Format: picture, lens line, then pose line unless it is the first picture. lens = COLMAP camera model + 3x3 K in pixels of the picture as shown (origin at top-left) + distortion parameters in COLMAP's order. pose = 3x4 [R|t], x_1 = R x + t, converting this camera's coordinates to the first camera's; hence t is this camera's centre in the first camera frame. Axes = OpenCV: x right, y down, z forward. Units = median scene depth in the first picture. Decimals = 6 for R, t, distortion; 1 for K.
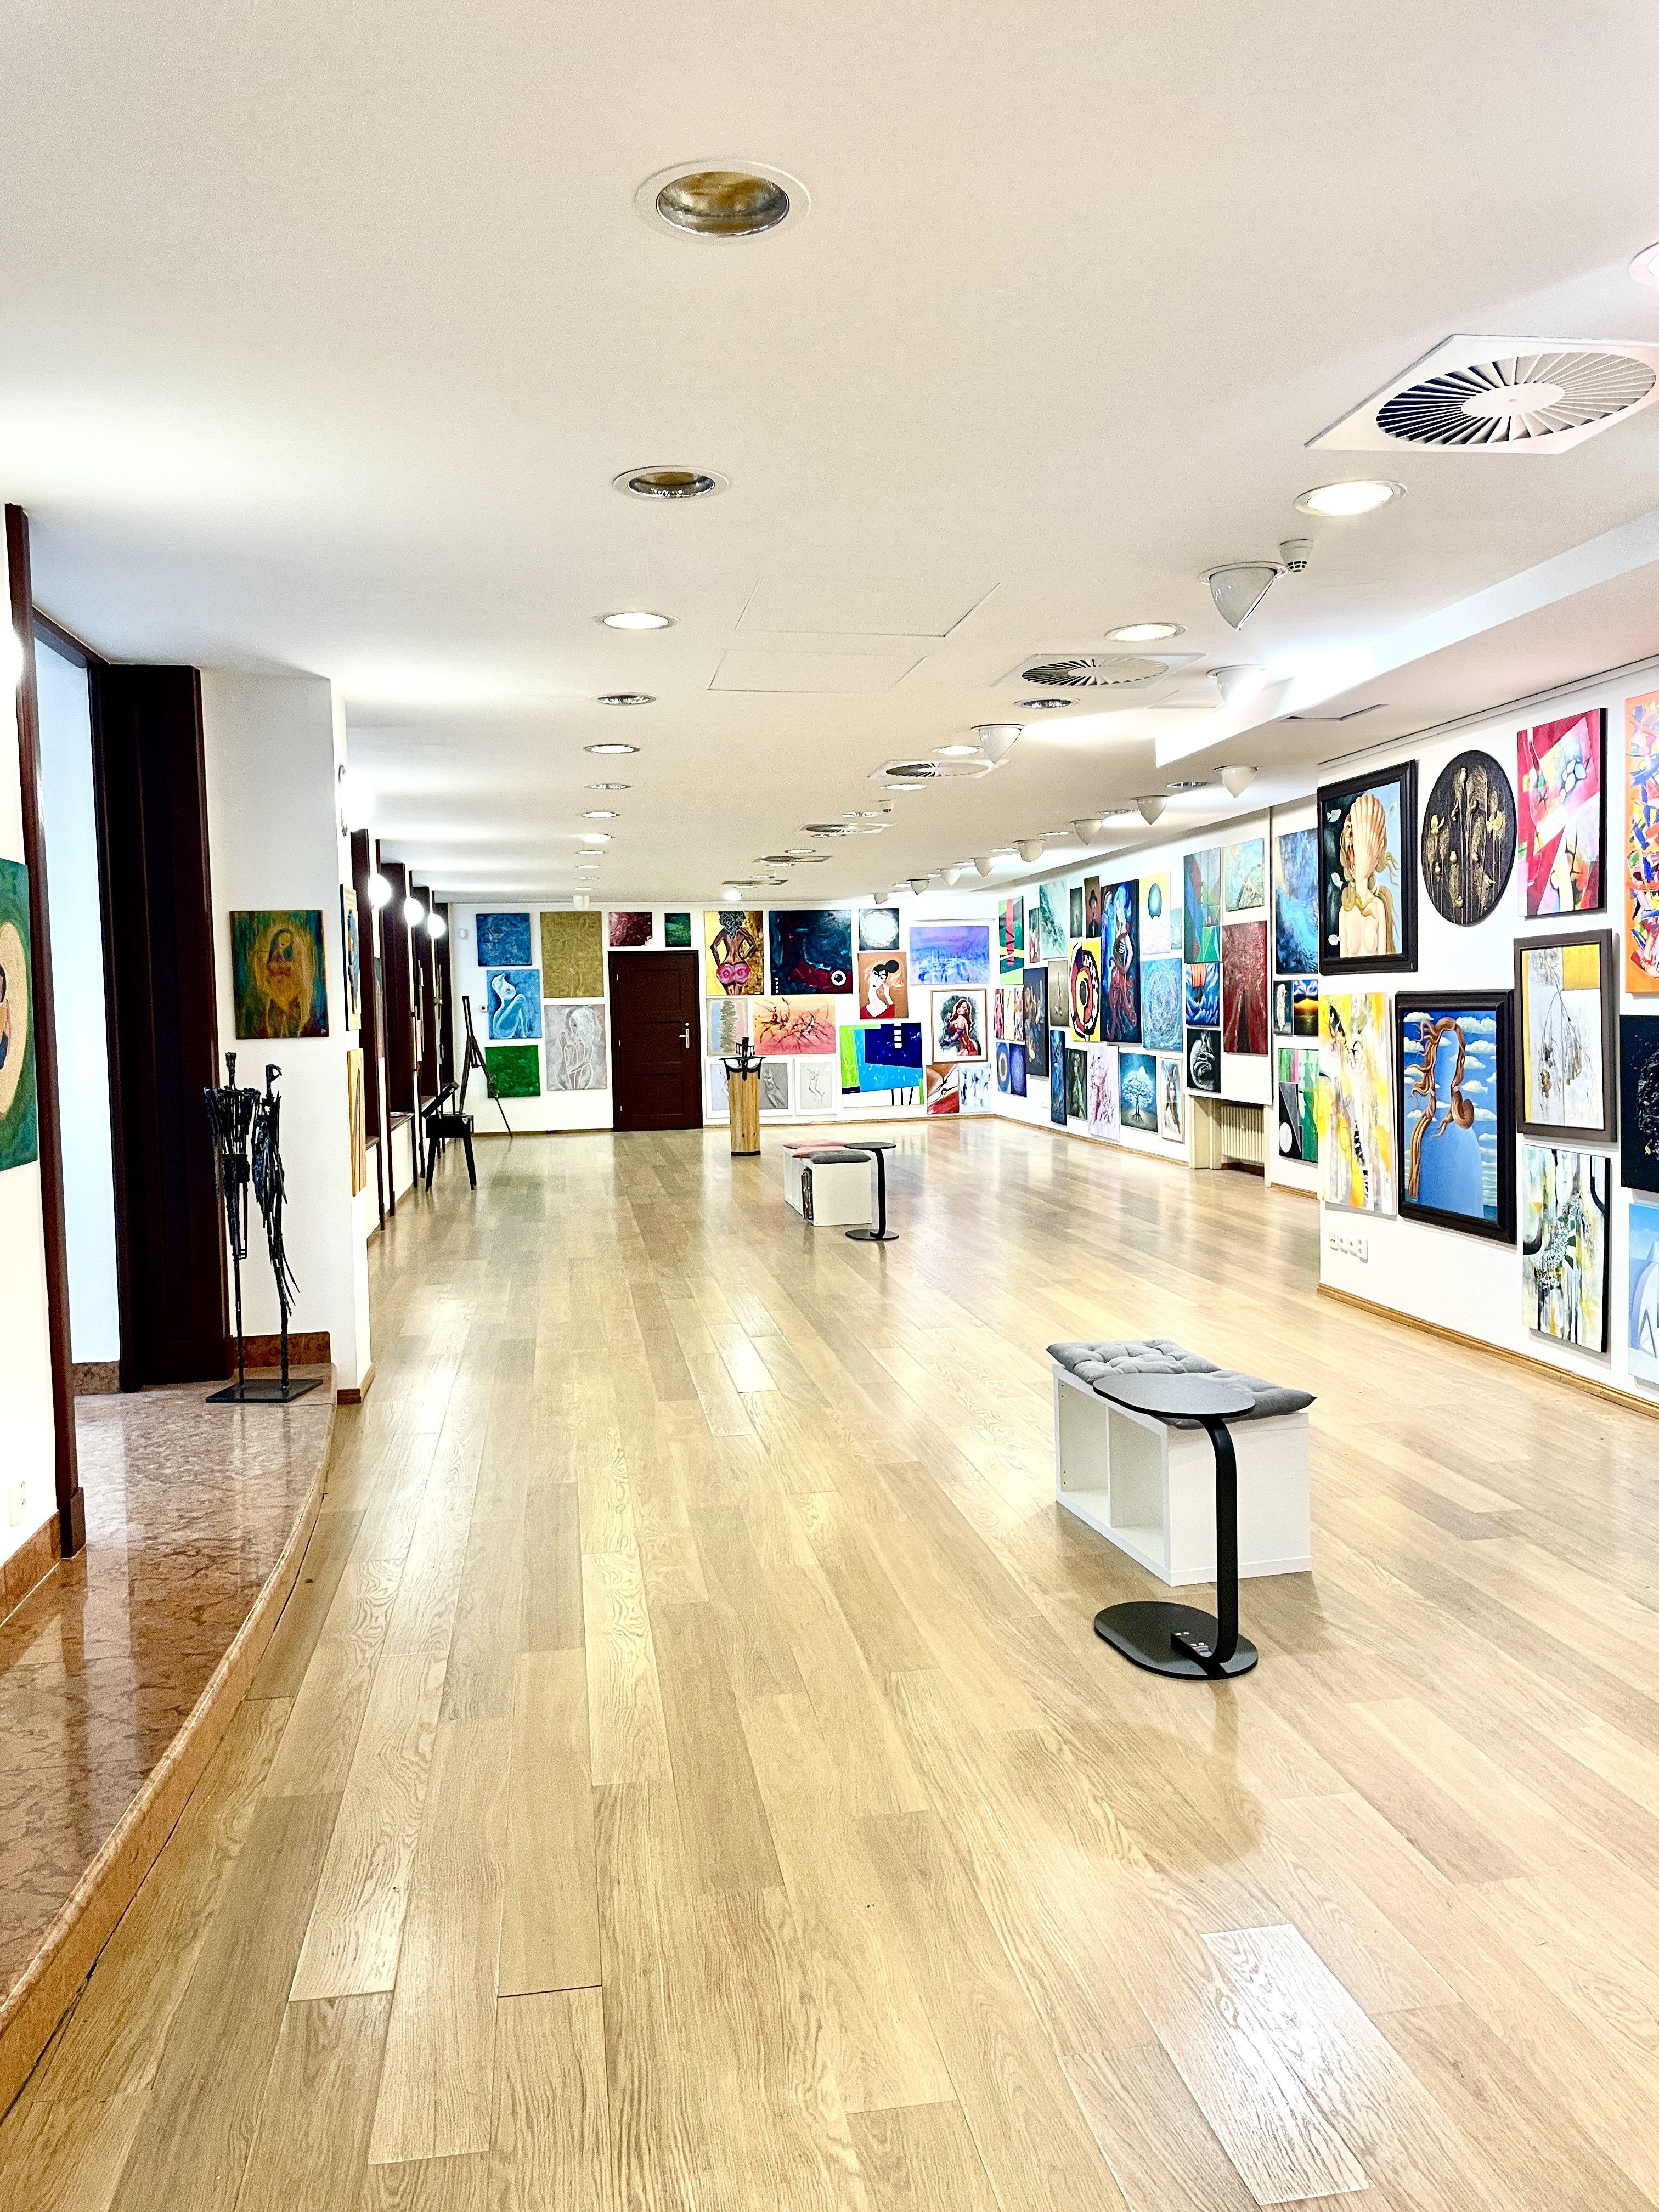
lens RADIAL K [[1654.8, 0, 828.9], [0, 1654.8, 1099.6], [0, 0, 1]] dist [0.045376, -0.002466]
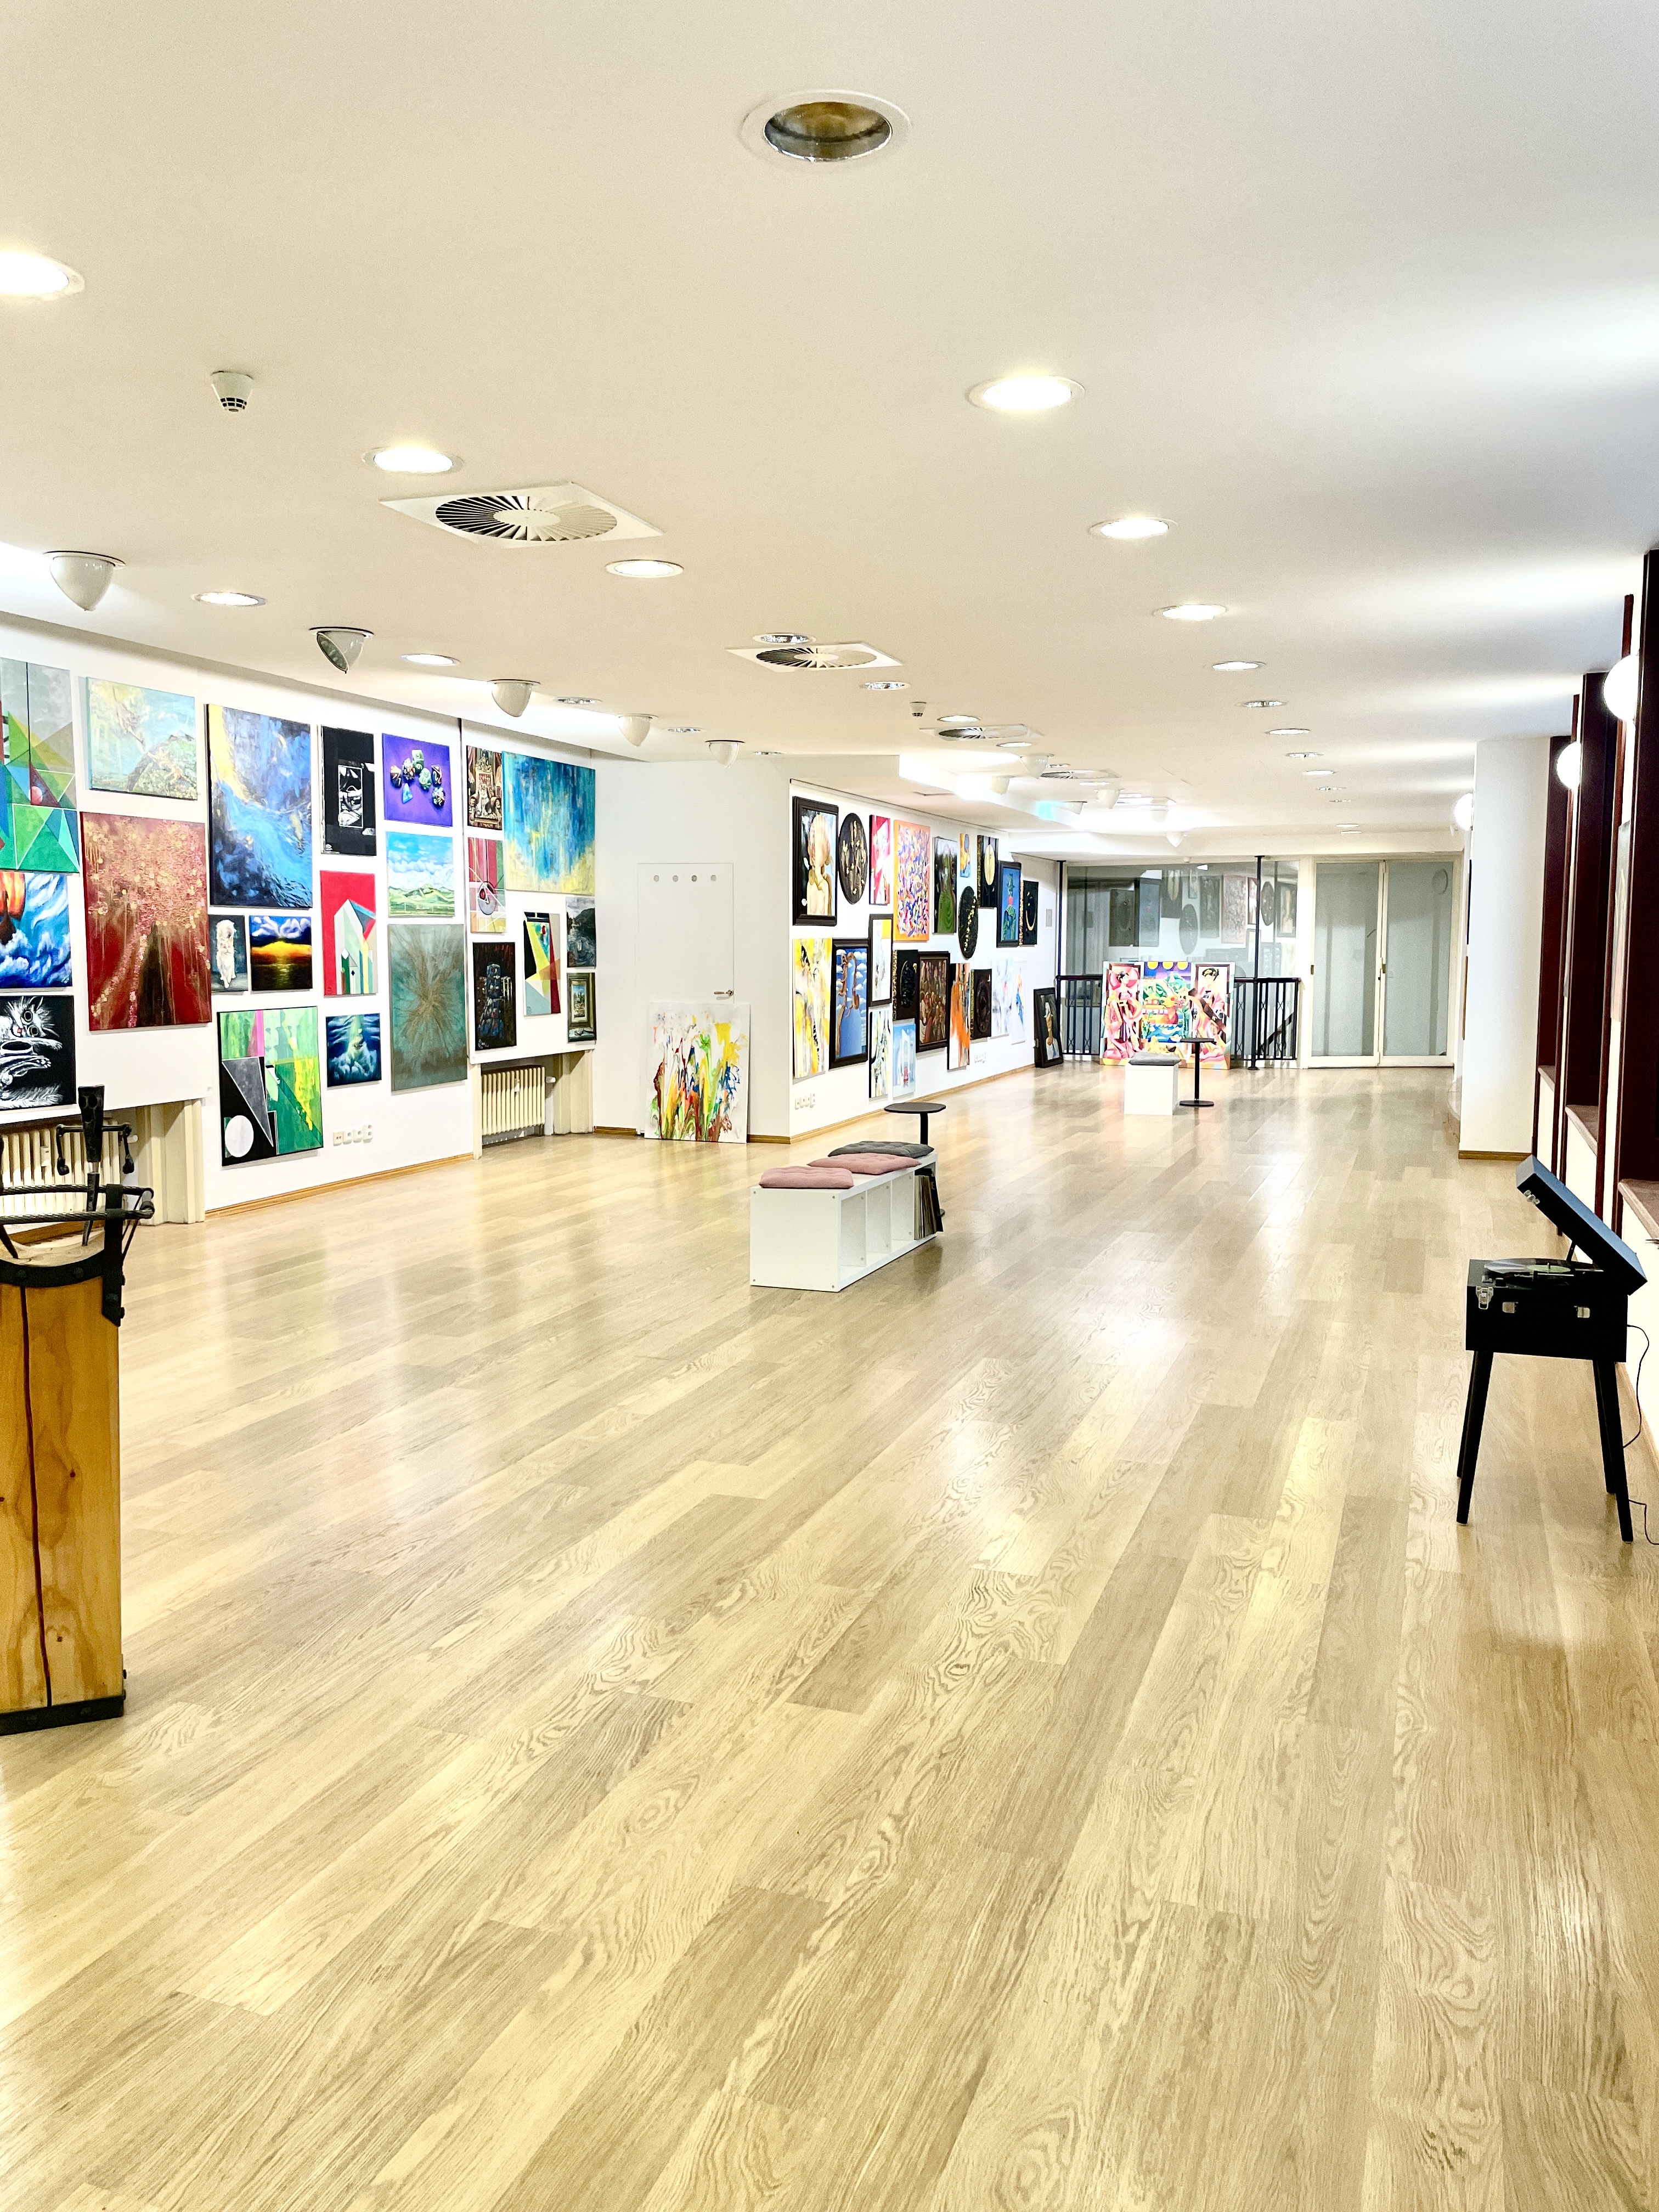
lens RADIAL K [[1654.8, 0, 828.7], [0, 1654.8, 1107.7], [0, 0, 1]] dist [0.045376, -0.002466]
pose [[-0.870381, -0.036919, 0.490993, -0.308097], [0.039578, 0.988712, 0.144504, -0.085336], [-0.490786, 0.145206, -0.859095, 1.538090]]
